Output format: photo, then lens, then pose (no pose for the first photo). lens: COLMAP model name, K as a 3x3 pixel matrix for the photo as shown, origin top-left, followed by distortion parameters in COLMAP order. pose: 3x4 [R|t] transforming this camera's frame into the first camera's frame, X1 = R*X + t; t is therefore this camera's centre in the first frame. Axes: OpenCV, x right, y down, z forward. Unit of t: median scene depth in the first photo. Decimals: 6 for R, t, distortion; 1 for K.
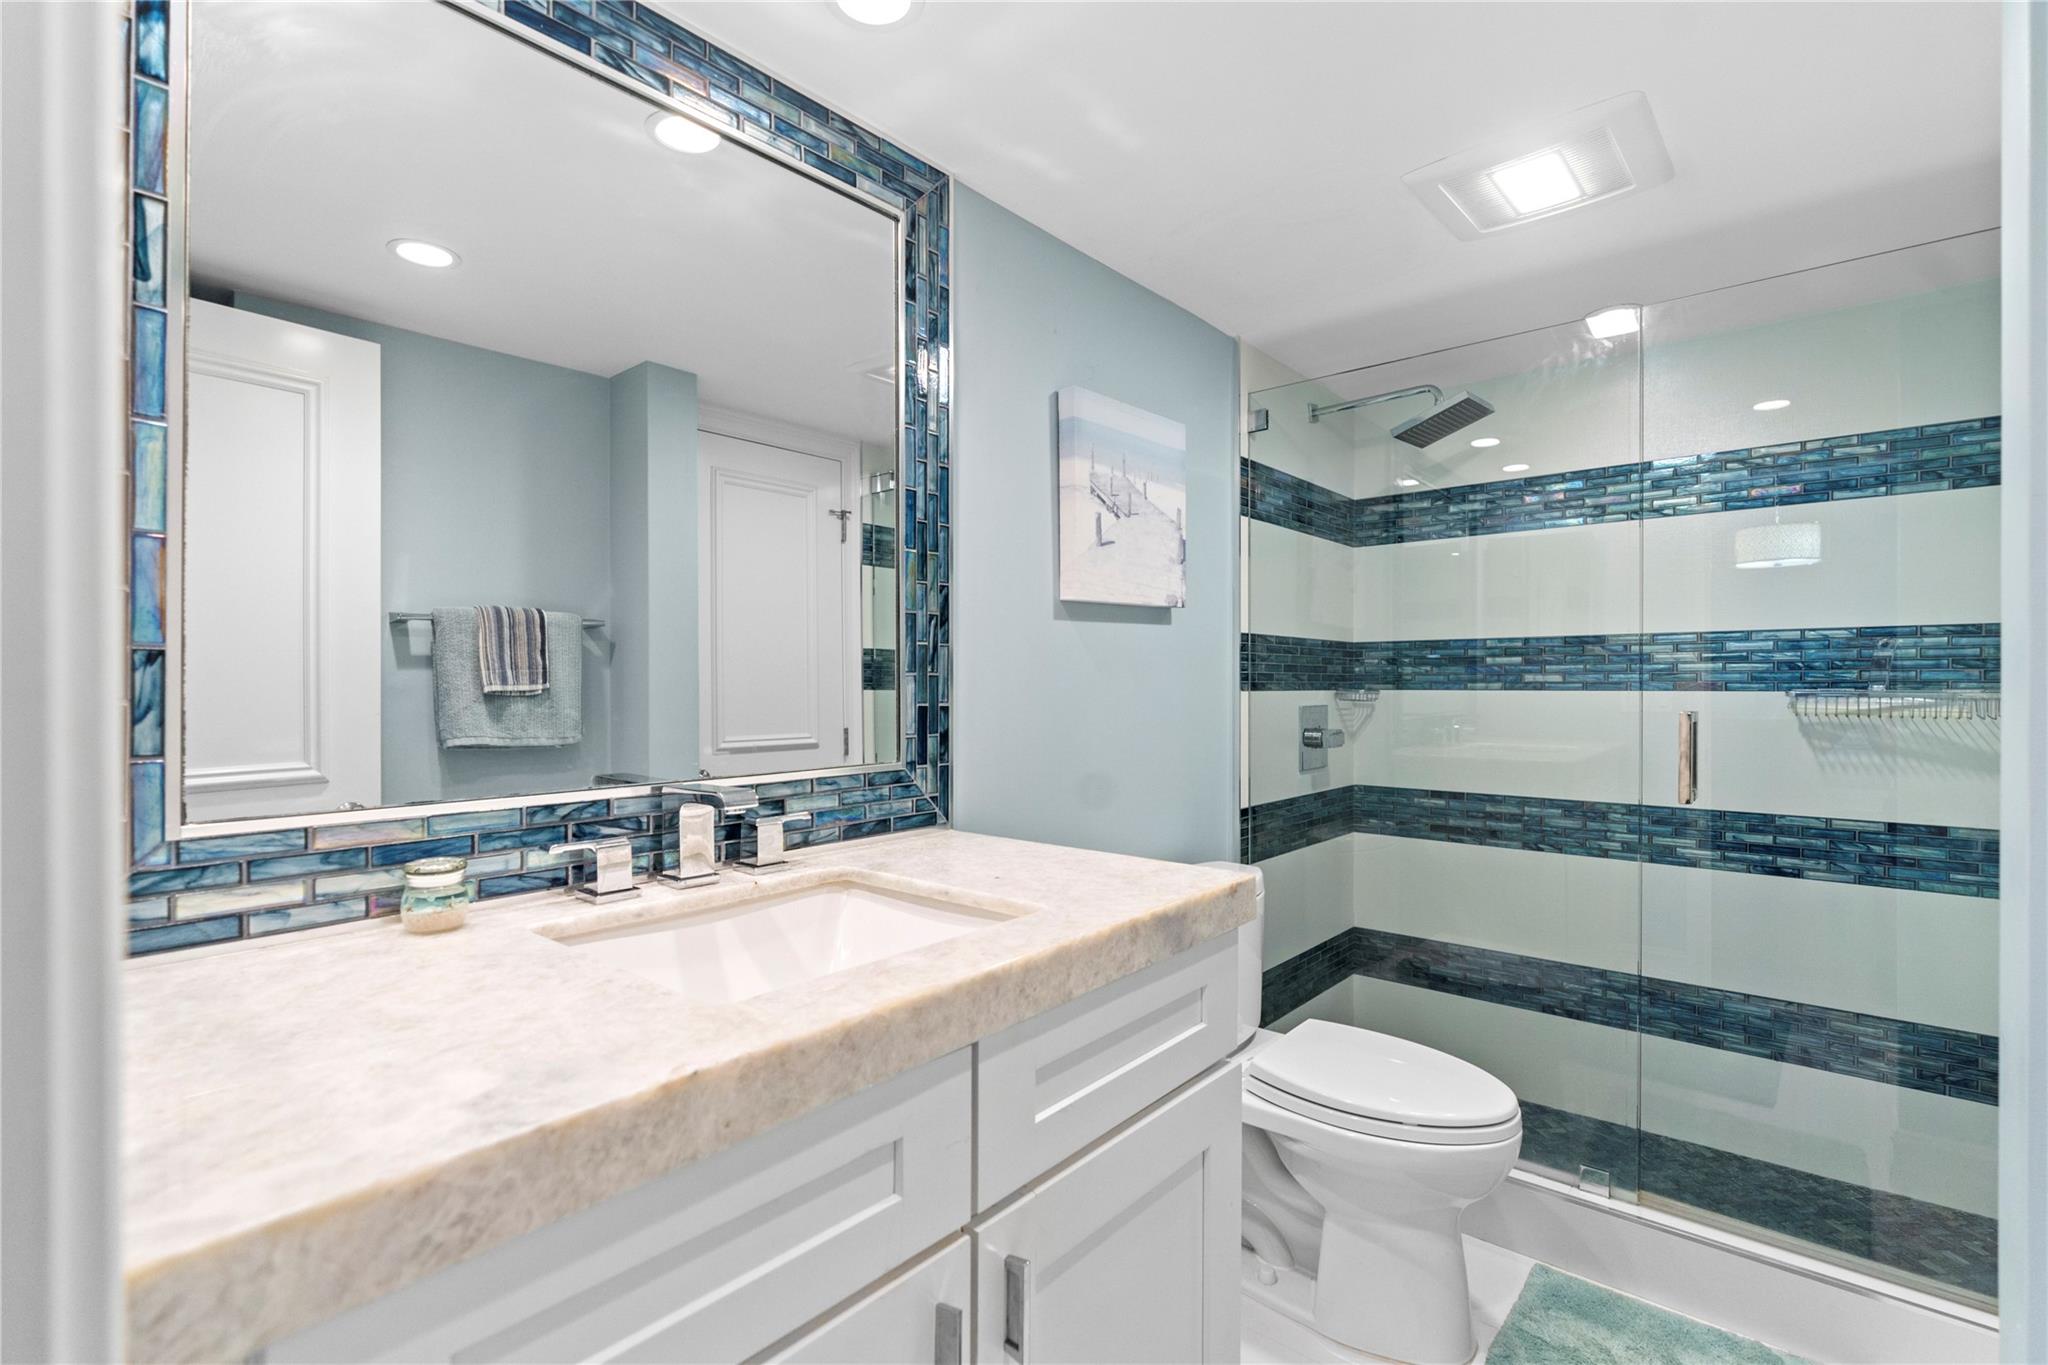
lens RADIAL K [[931.5, 0, 1026.7], [0, 931.5, 695.3], [0, 0, 1]] dist [-0.008573, 0.001946]
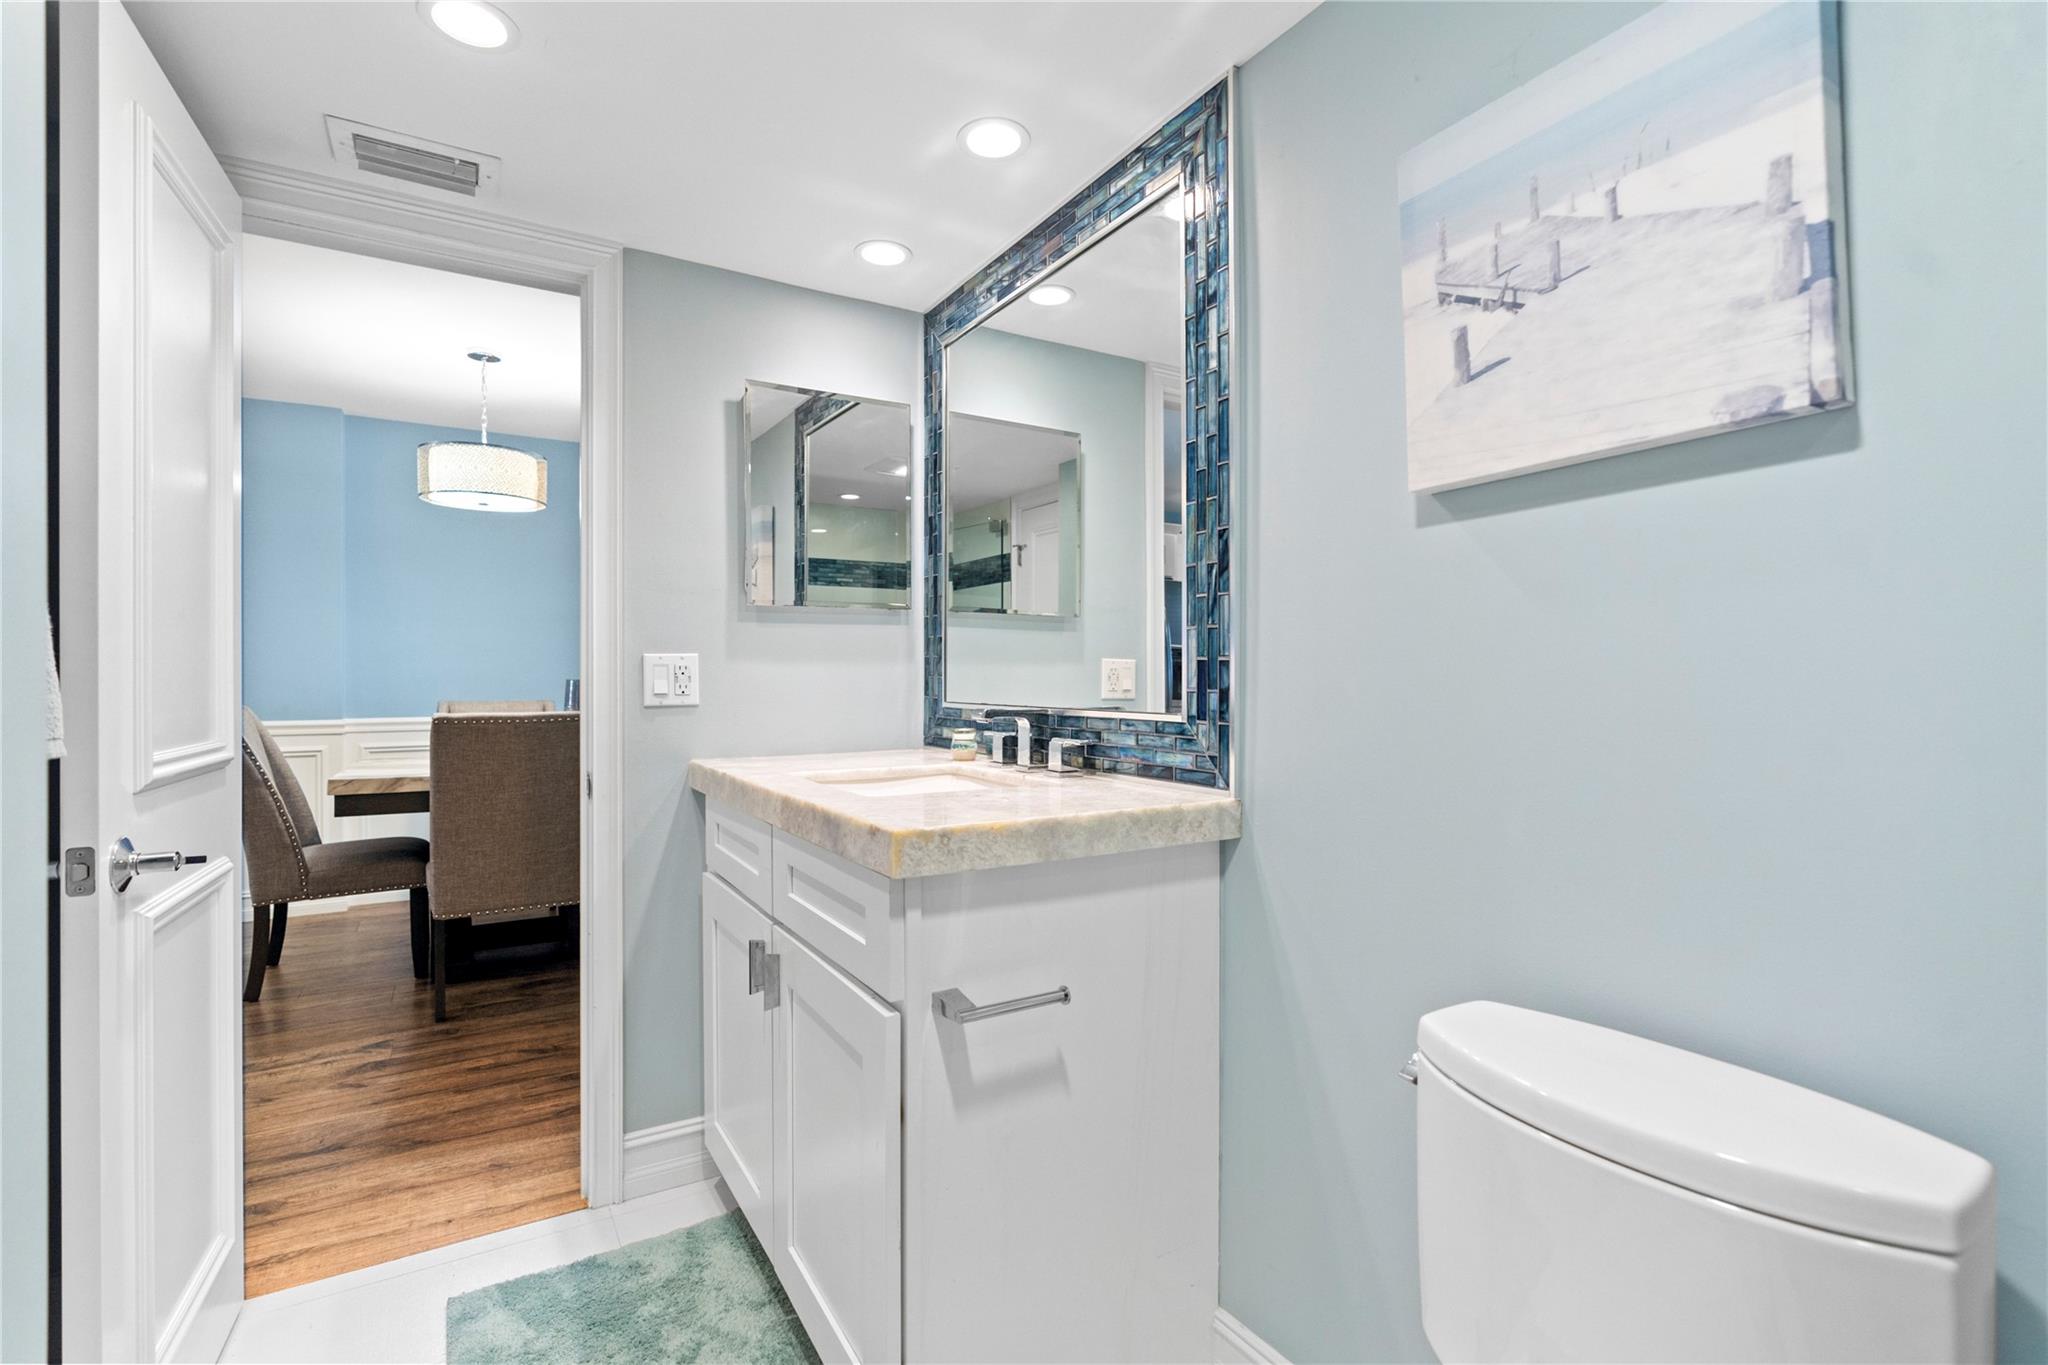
lens RADIAL K [[931.5, 0, 1013.5], [0, 931.5, 686.8], [0, 0, 1]] dist [-0.008573, 0.001946]
pose [[-0.317323, 0.015635, -0.948189, 0.870013], [-0.008216, 0.999781, 0.019235, 0.022121], [0.948282, 0.013894, -0.317125, 1.122412]]
